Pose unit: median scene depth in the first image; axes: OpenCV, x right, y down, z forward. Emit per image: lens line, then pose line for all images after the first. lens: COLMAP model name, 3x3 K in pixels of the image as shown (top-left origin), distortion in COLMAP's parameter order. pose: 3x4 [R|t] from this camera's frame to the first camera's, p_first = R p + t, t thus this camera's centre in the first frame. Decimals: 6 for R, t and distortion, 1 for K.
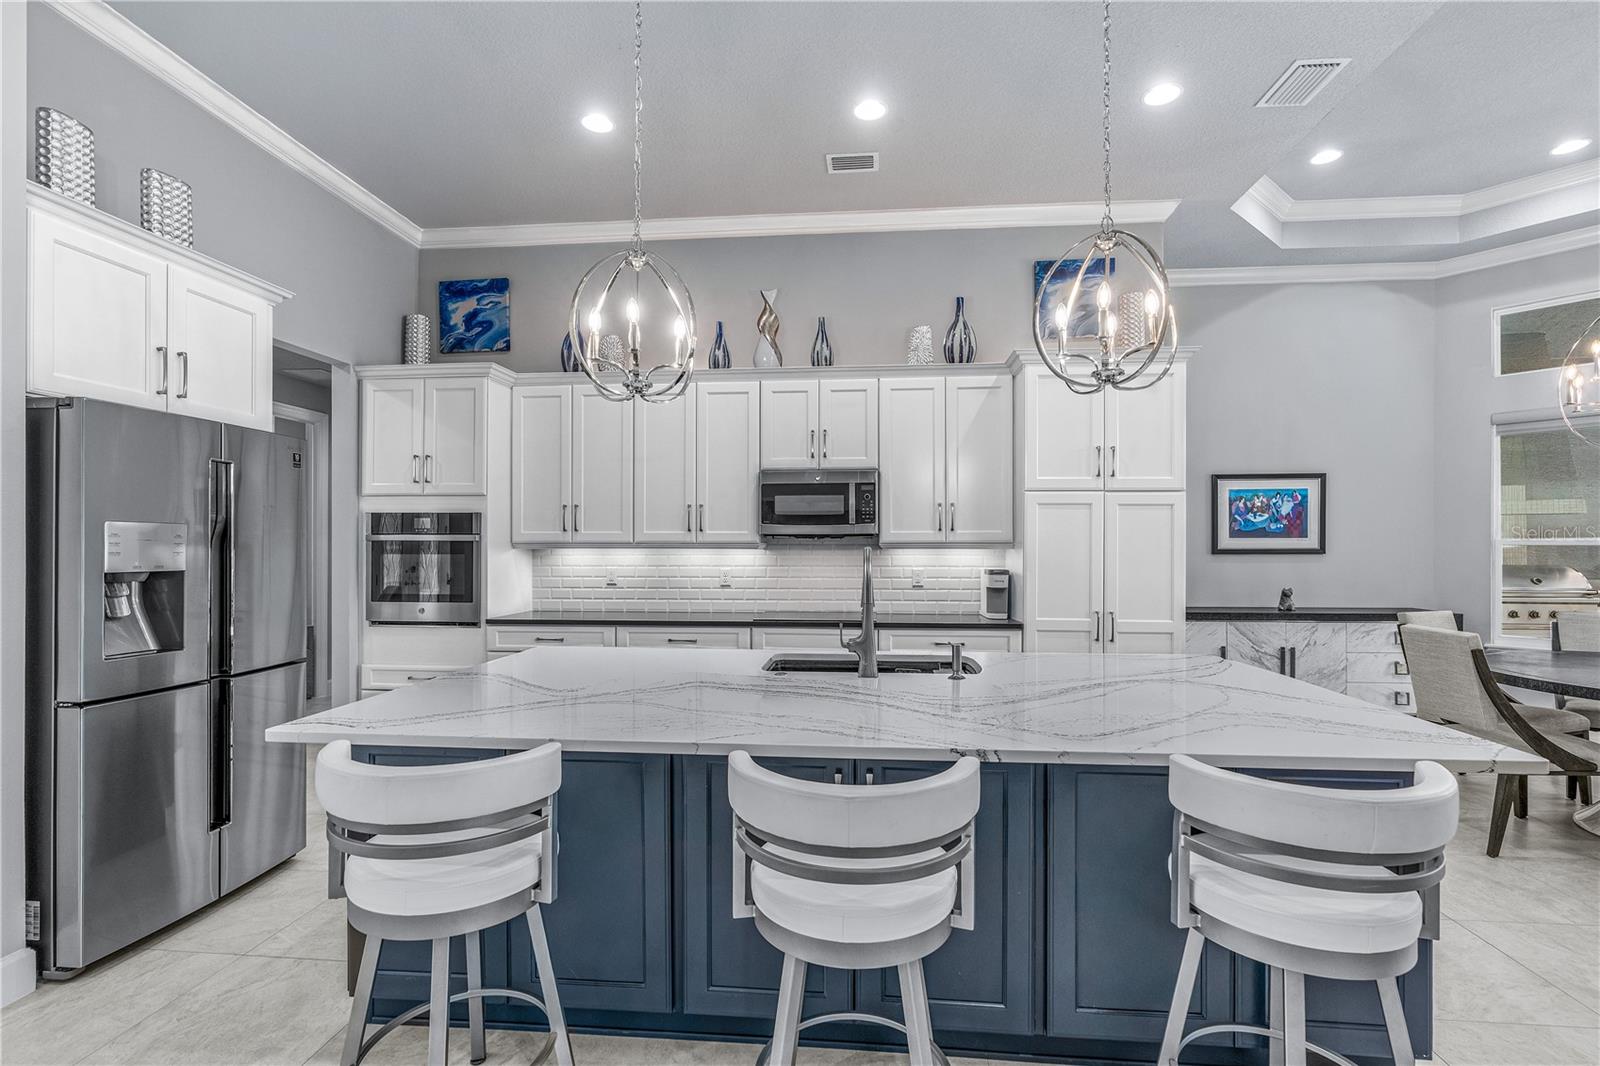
lens RADIAL K [[732.6, 0, 814.8], [0, 732.6, 548.2], [0, 0, 1]] dist [-0.015617, 0.005014]
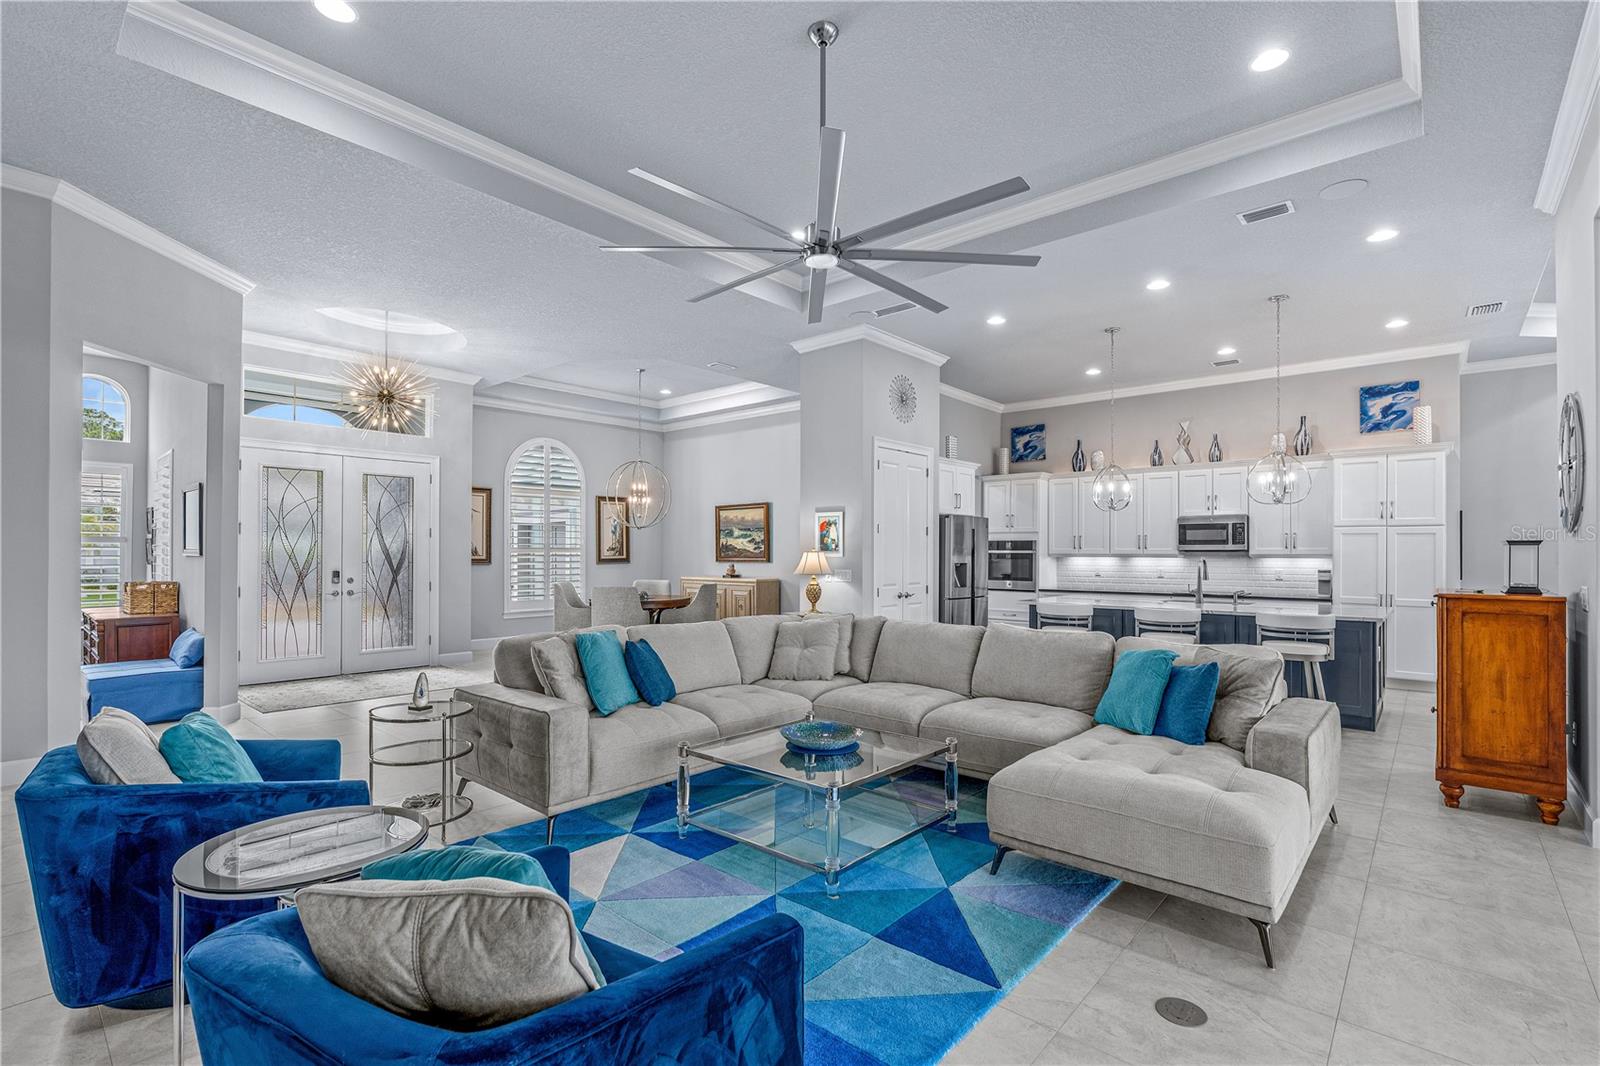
lens RADIAL K [[732.6, 0, 799.3], [0, 732.6, 551.7], [0, 0, 1]] dist [-0.015617, 0.005014]
pose [[0.802605, 0.000263, -0.596511, 0.270072], [-0.002648, 0.999992, -0.003122, -0.005925], [0.596506, 0.004085, 0.802598, -1.139901]]
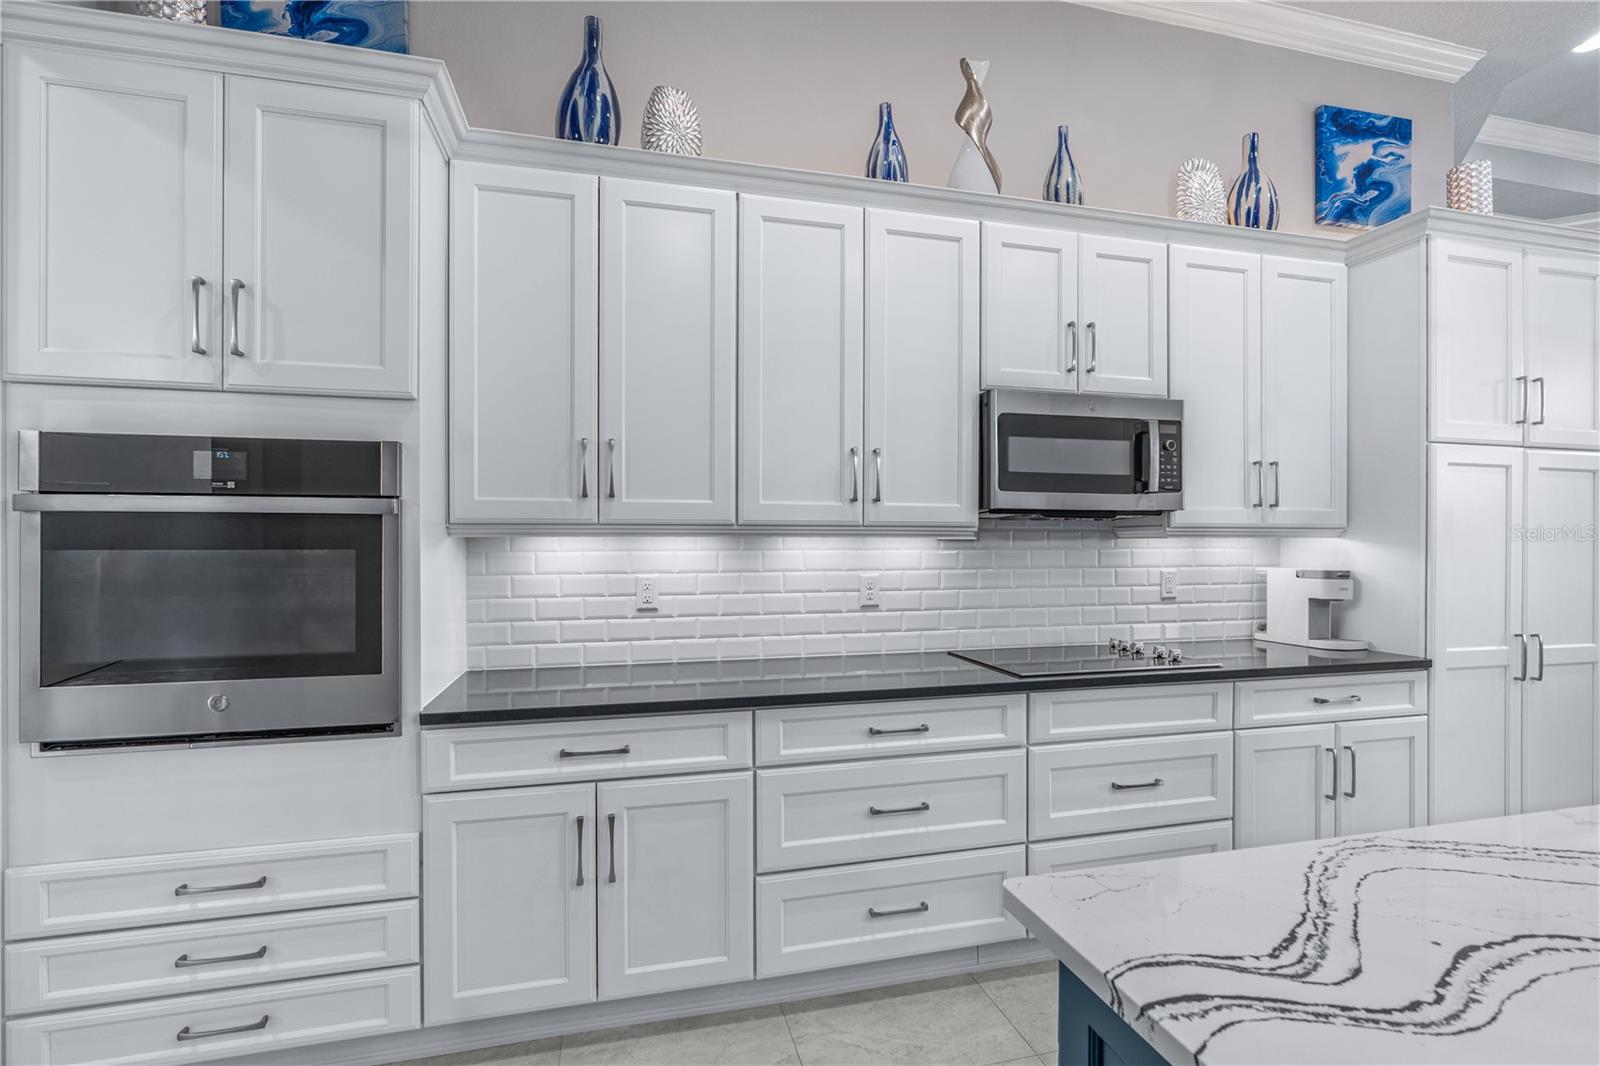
lens RADIAL K [[732.6, 0, 802.2], [0, 732.6, 550.4], [0, 0, 1]] dist [-0.015617, 0.005014]
pose [[0.944426, -0.004541, 0.328691, -0.368248], [0.000284, 0.999915, 0.012997, 0.003631], [-0.328723, -0.012182, 0.944348, 0.537715]]
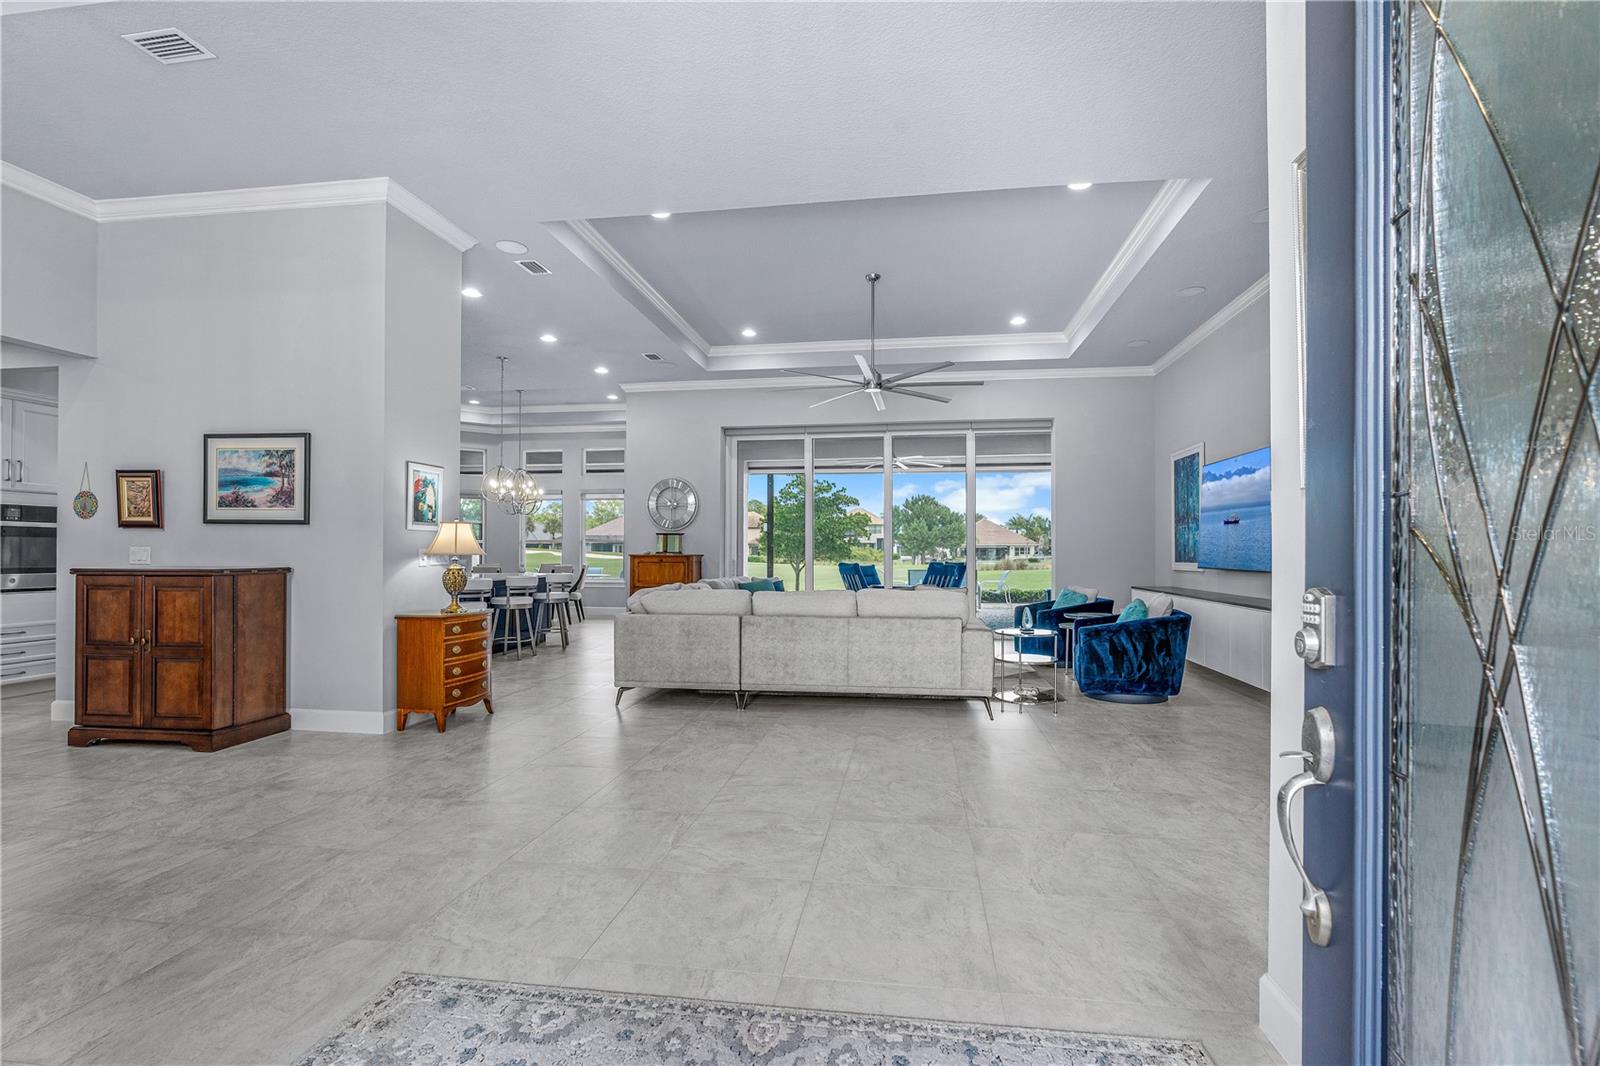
lens RADIAL K [[732.6, 0, 807.4], [0, 732.6, 550.6], [0, 0, 1]] dist [-0.015617, 0.005014]
pose [[0.058547, 0.001454, 0.998284, -1.677641], [-0.002277, 0.999997, -0.001323, 0.030378], [-0.998282, -0.002195, 0.058550, -0.464246]]
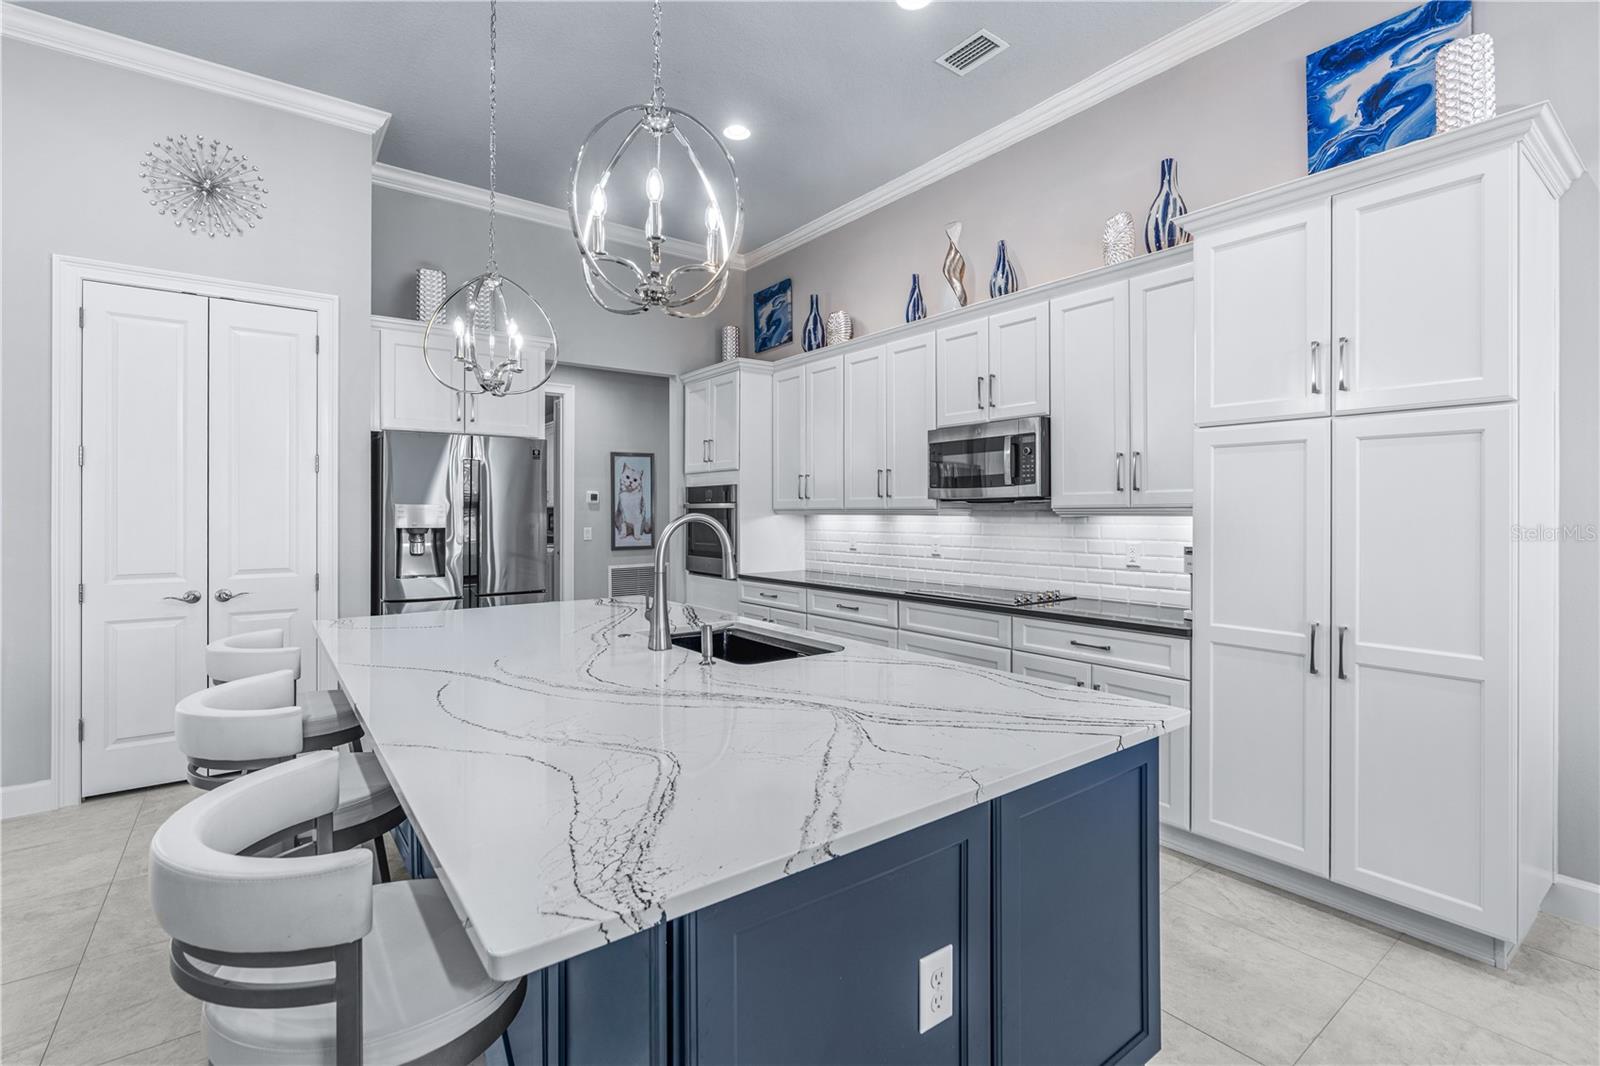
lens RADIAL K [[732.6, 0, 803.0], [0, 732.6, 511.4], [0, 0, 1]] dist [-0.015617, 0.005014]
pose [[0.672244, -0.003126, -0.740323, 0.480865], [0.002642, 0.999995, -0.001823, -0.002656], [0.740324, -0.000731, 0.672249, 0.266504]]
